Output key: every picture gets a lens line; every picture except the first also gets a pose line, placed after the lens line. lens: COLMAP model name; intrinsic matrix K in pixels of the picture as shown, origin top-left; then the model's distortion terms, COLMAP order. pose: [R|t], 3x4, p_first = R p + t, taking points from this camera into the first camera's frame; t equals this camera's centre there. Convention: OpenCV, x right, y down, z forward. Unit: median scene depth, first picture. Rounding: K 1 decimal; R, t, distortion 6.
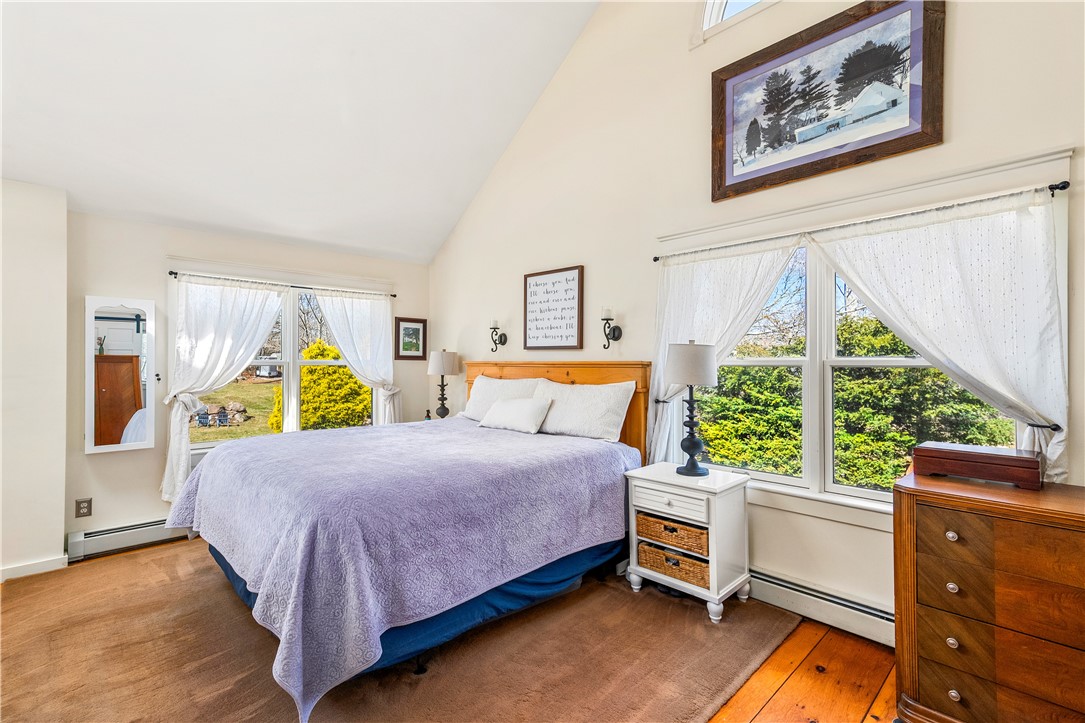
lens RADIAL K [[493.2, 0, 542.1], [0, 493.2, 369.0], [0, 0, 1]] dist [0.023091, 0.000467]
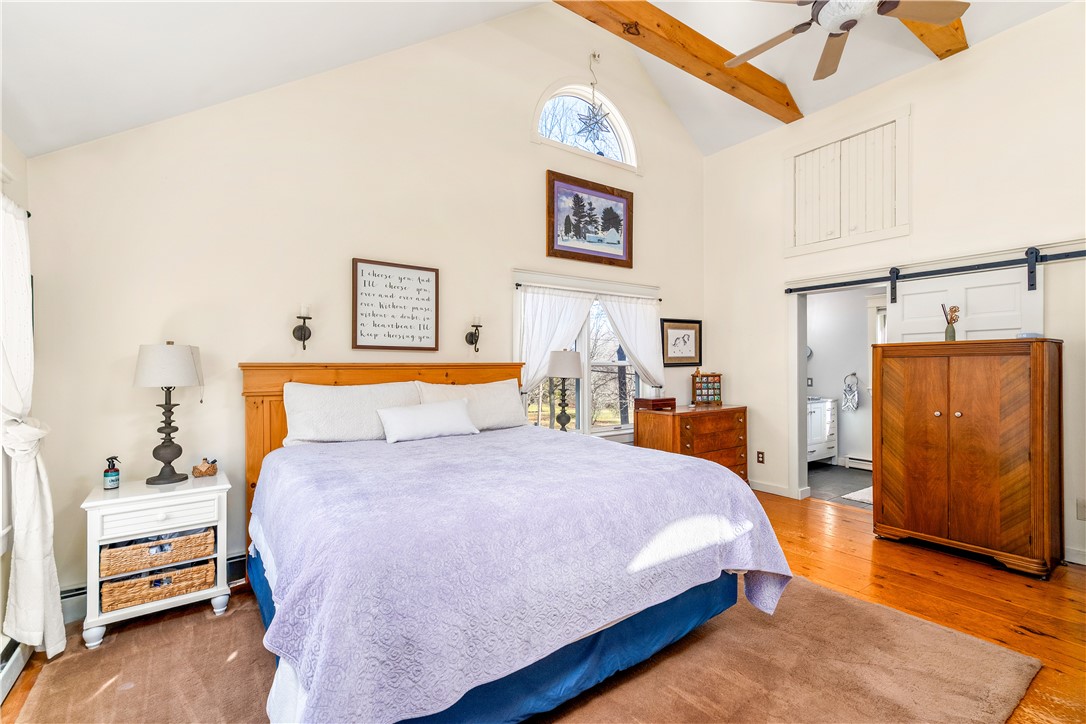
lens RADIAL K [[470.0, 0, 539.3], [0, 470.0, 359.1], [0, 0, 1]] dist [0.018456, 0.000286]
pose [[0.180675, -0.009821, 0.983494, -1.057041], [0.001484, 0.999952, 0.009713, -0.039763], [-0.983542, -0.000296, 0.180681, 0.765343]]
